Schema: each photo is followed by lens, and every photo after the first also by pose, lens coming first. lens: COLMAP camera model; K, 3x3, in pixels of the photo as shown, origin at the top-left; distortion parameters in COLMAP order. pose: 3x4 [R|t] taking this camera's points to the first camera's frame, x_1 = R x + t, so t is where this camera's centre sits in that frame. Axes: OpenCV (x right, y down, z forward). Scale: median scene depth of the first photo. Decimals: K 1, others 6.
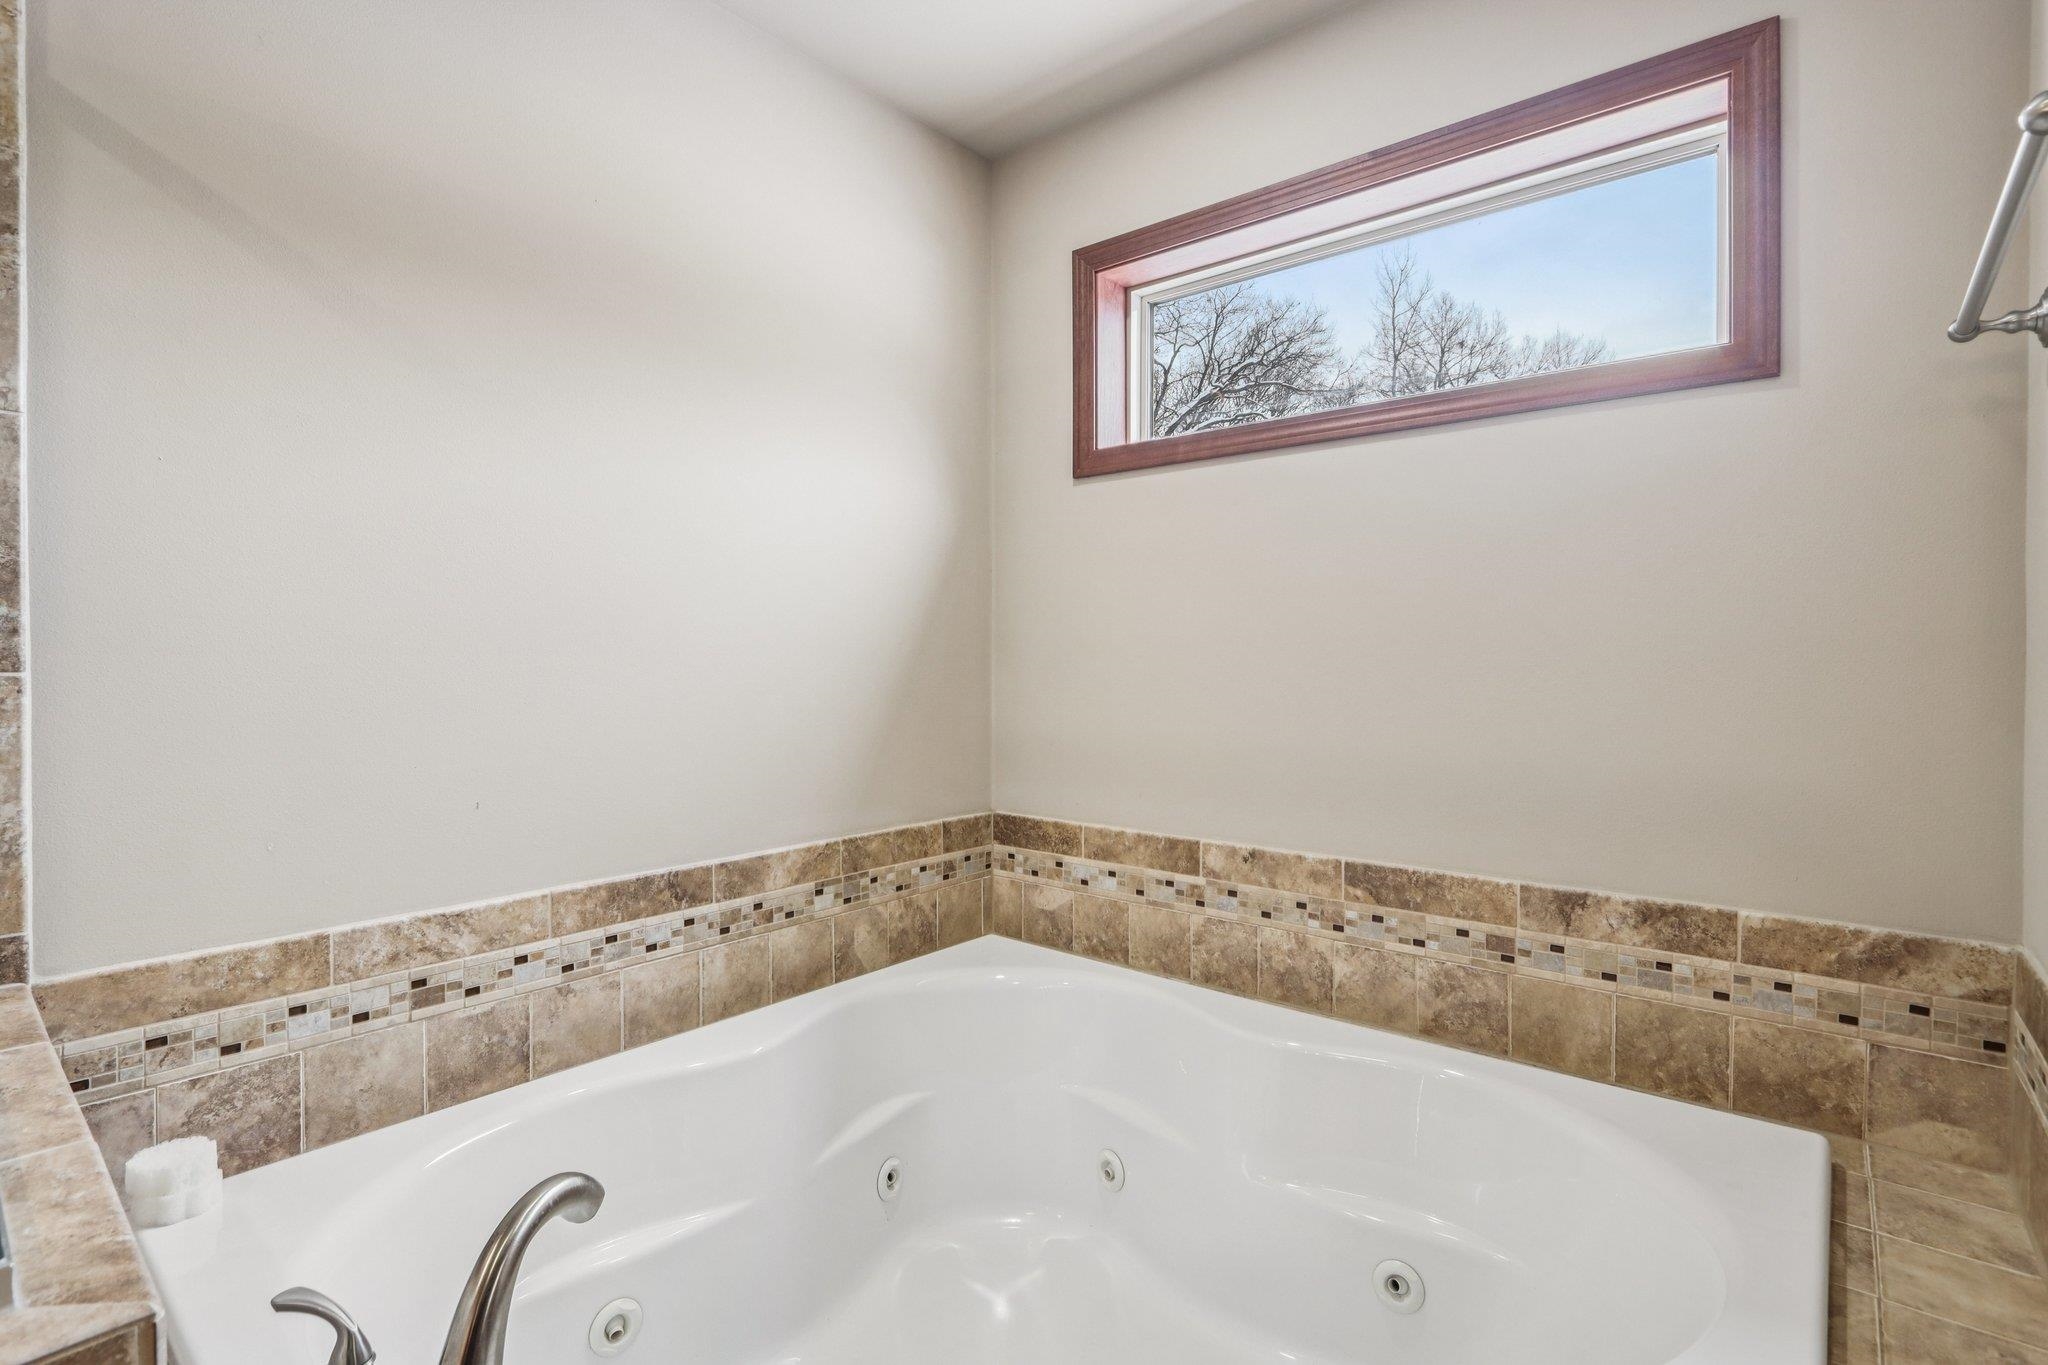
lens RADIAL K [[975.3, 0, 993.7], [0, 975.3, 672.3], [0, 0, 1]] dist [-0.013895, -0.000577]
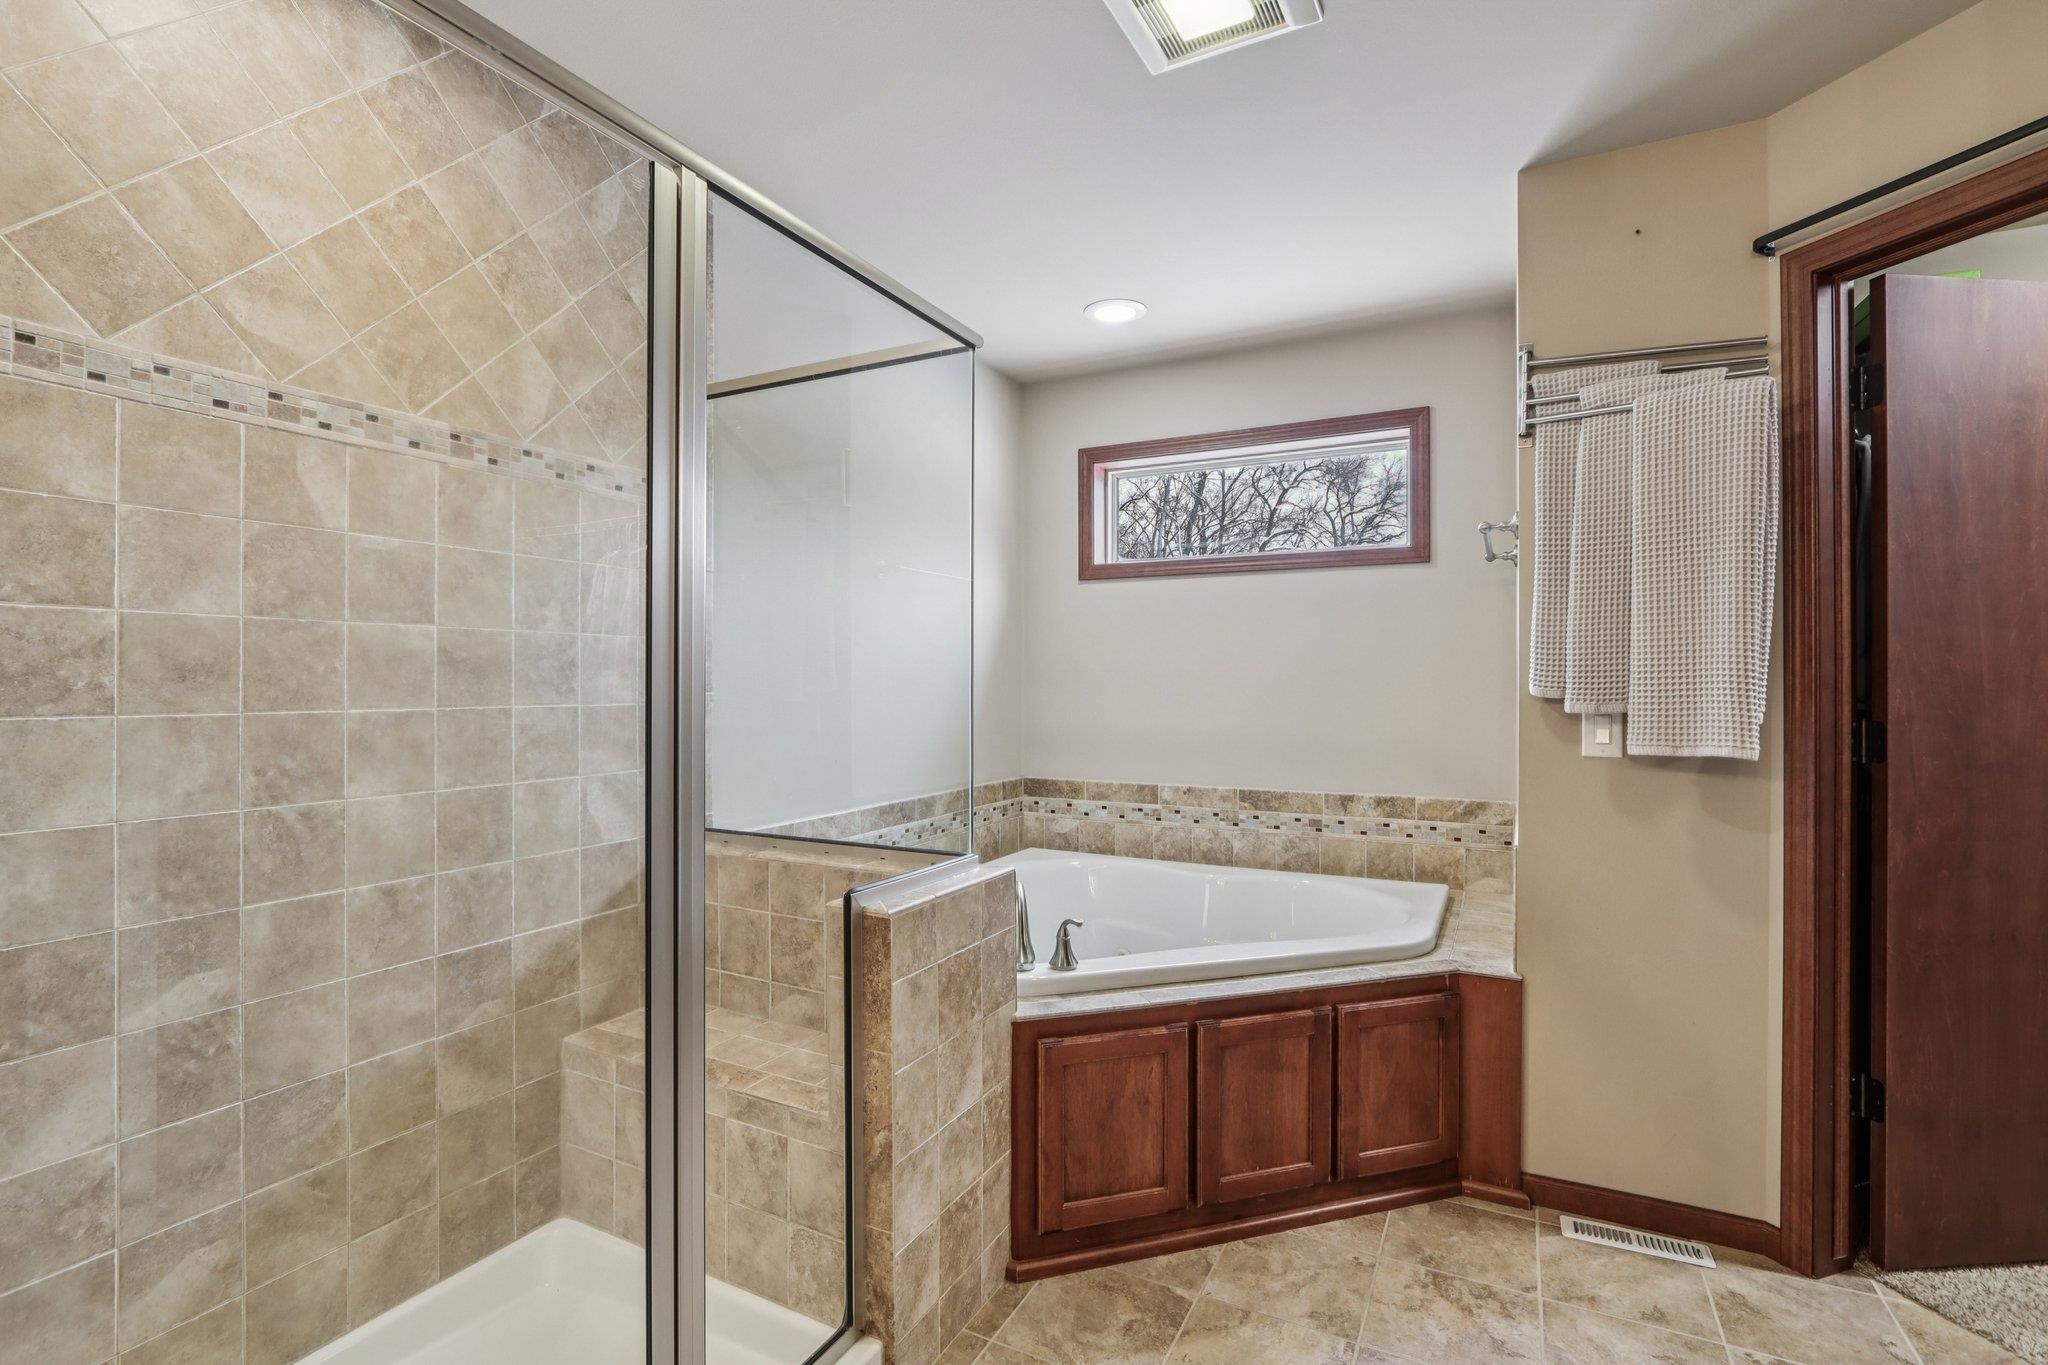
lens RADIAL K [[959.0, 0, 989.7], [0, 959.0, 678.3], [0, 0, 1]] dist [-0.012815, 0.001168]
pose [[0.977456, 0.000864, 0.211139, -0.486136], [0.002343, 0.999886, -0.014940, -0.000127], [-0.211128, 0.015098, 0.977342, -0.704929]]
